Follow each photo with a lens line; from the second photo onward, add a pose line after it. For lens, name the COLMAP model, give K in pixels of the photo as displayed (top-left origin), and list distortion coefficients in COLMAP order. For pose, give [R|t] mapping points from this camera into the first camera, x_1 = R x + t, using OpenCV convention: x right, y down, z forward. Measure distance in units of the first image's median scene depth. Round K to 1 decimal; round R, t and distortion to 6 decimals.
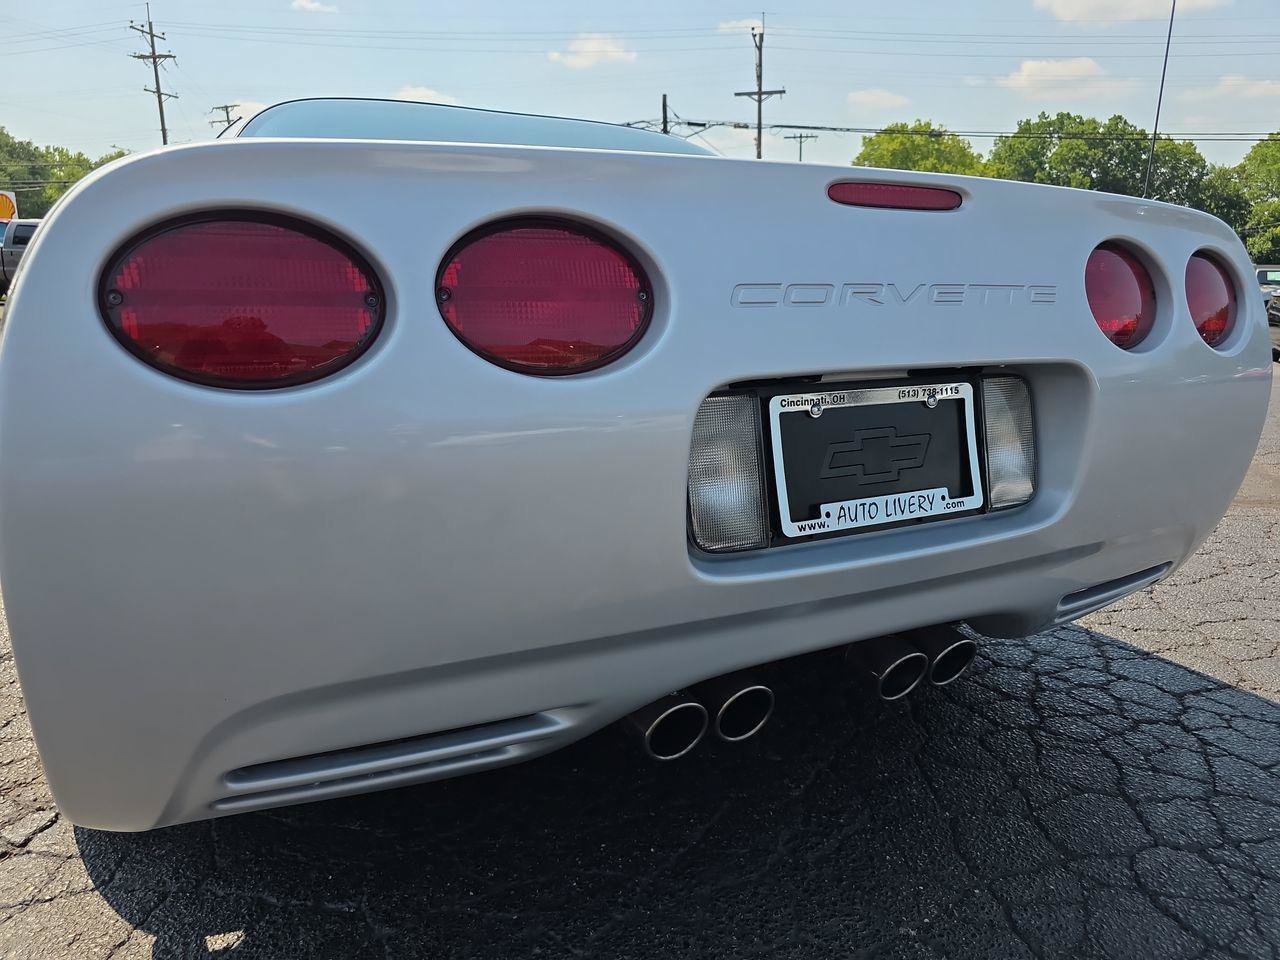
lens RADIAL K [[861.4, 0, 627.5], [0, 861.4, 474.3], [0, 0, 1]] dist [0.000226, -0.009359]
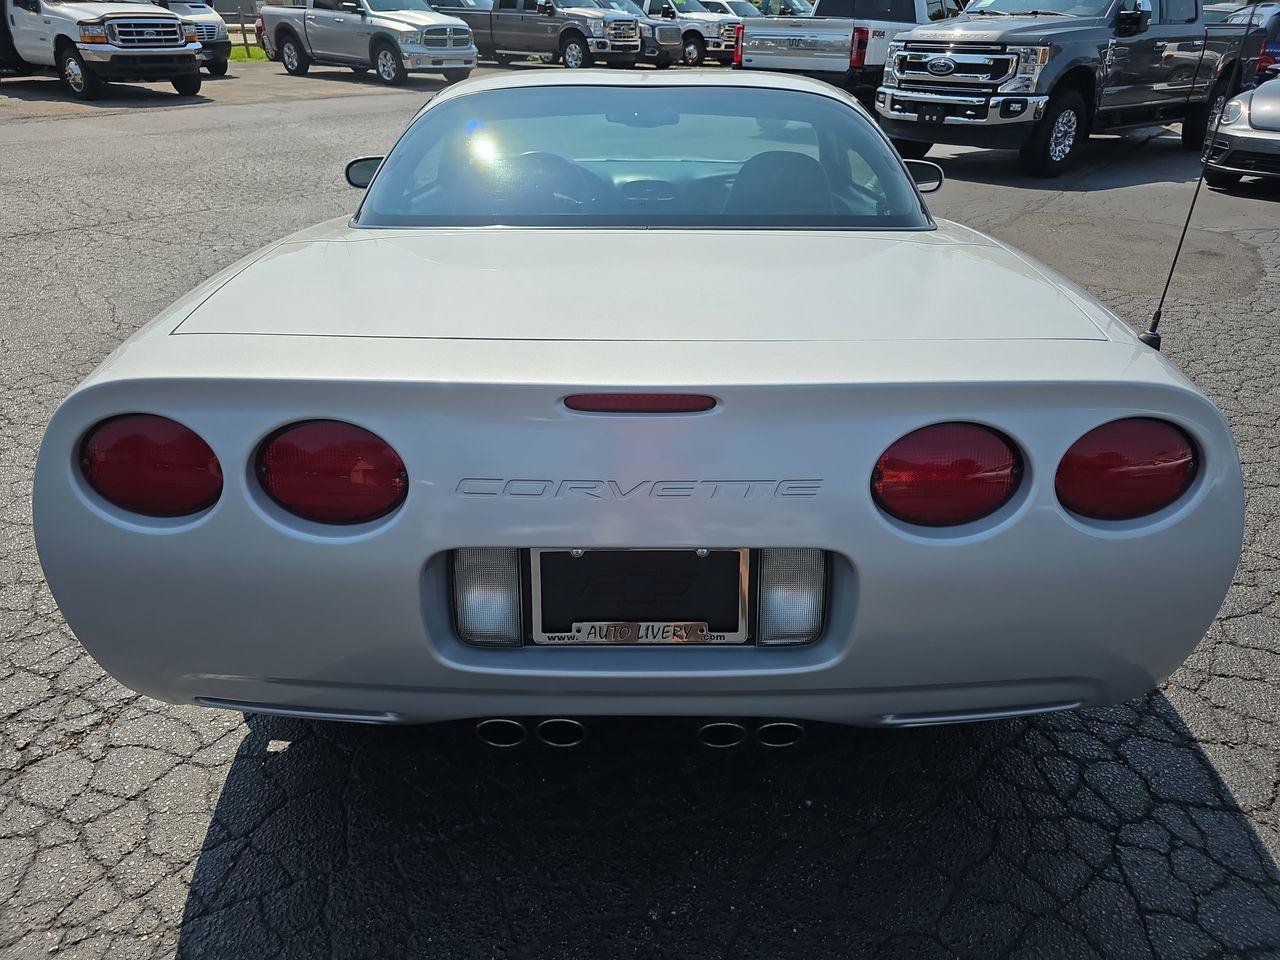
lens RADIAL K [[883.3, 0, 639.6], [0, 883.3, 476.2], [0, 0, 1]] dist [0.002765, -0.005836]
pose [[0.885746, 0.204593, -0.416648, 0.761168], [-0.081018, 0.951984, 0.295232, -0.529298], [0.457044, -0.227745, 0.859792, -0.029127]]
